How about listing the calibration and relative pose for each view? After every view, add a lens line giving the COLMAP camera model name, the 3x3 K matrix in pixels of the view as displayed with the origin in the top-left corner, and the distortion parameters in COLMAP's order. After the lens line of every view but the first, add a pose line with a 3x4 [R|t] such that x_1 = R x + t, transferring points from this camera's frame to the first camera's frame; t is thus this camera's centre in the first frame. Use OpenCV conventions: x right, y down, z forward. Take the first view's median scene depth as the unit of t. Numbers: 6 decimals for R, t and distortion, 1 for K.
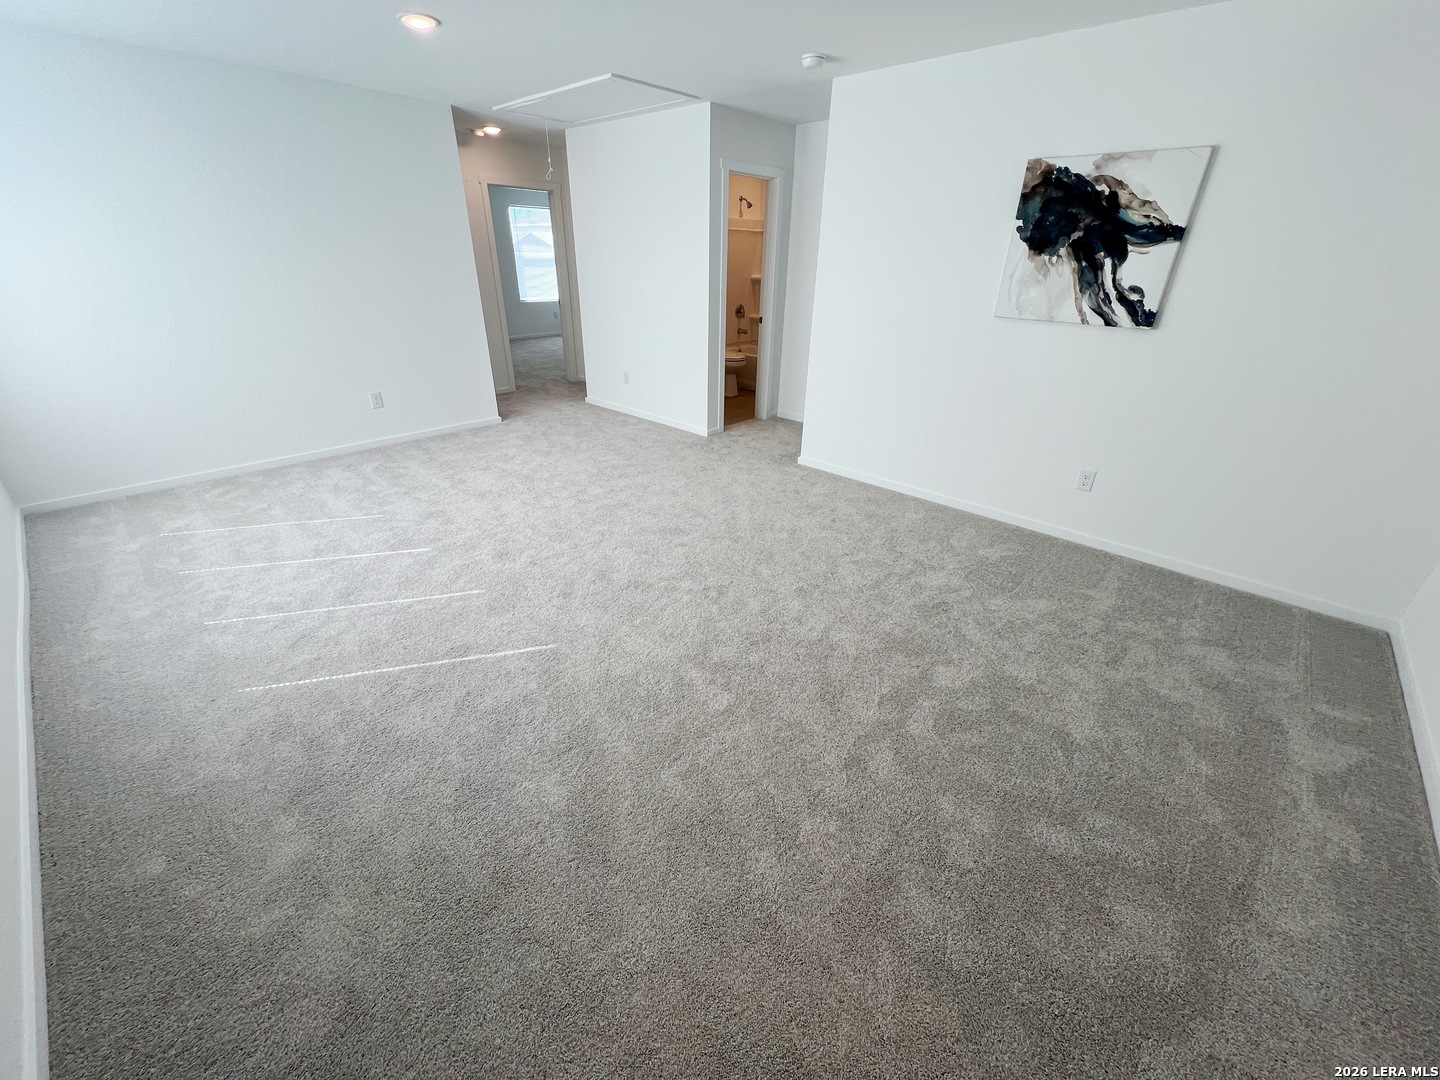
lens RADIAL K [[574.6, 0, 719.0], [0, 574.6, 539.3], [0, 0, 1]] dist [-0.001379, 0.000091]
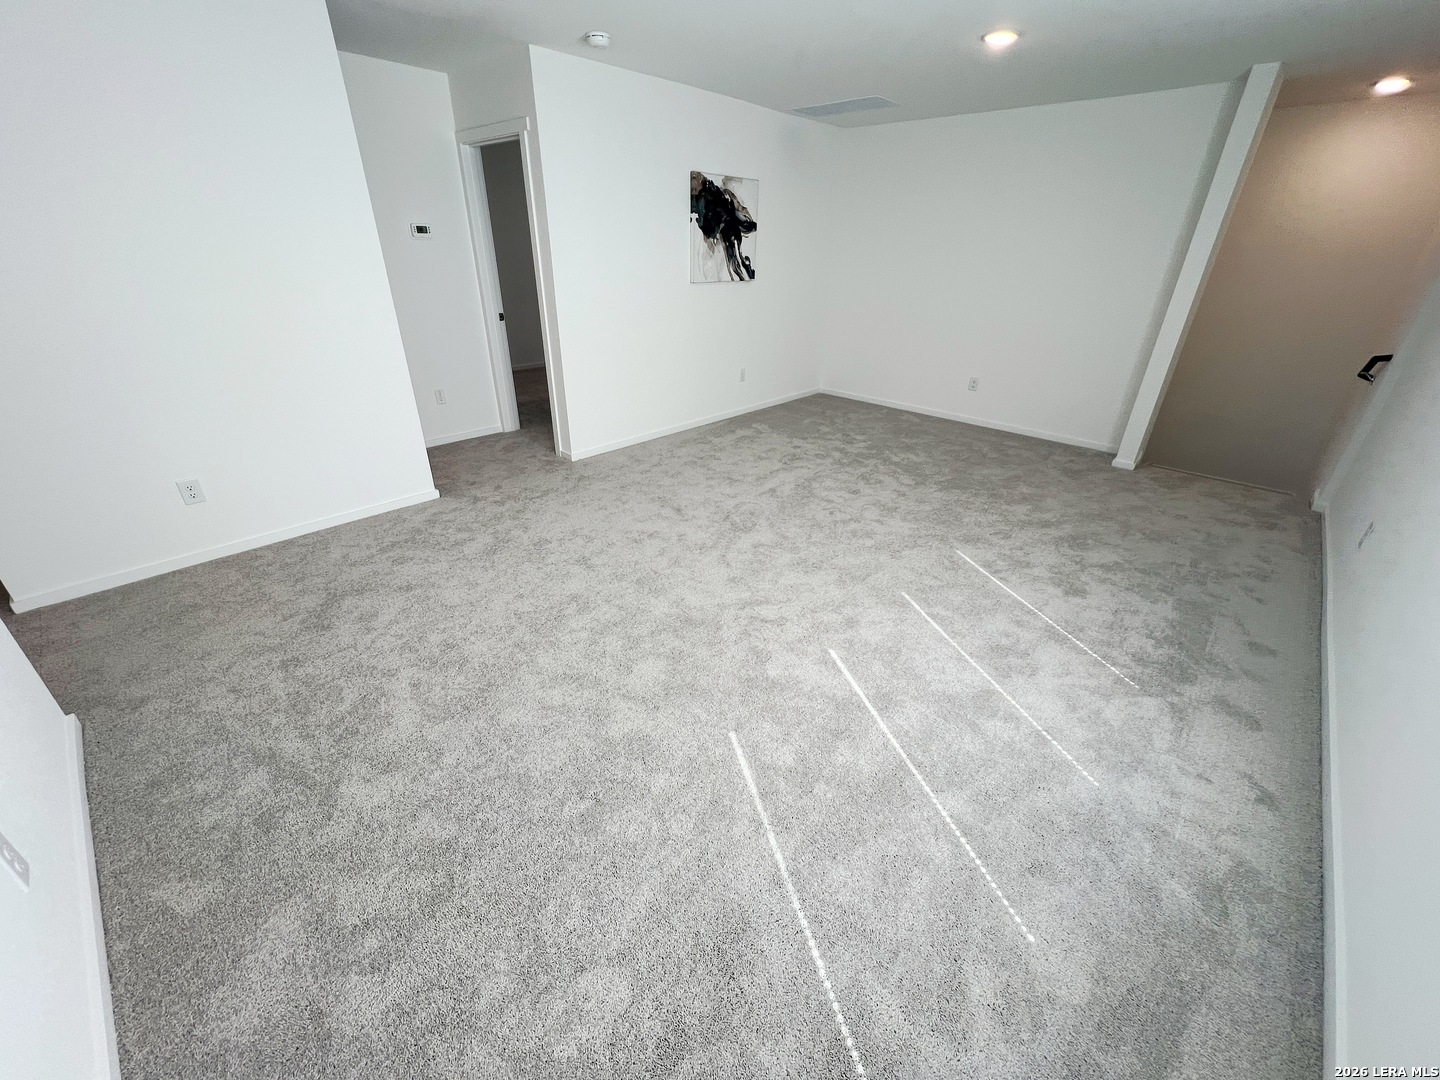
lens RADIAL K [[574.6, 0, 719.0], [0, 574.6, 539.3], [0, 0, 1]] dist [-0.001379, 0.000091]
pose [[0.014571, -0.478323, 0.878063, -1.194011], [0.429826, 0.795875, 0.426418, -0.524052], [-0.902794, 0.371201, 0.217193, 0.991092]]
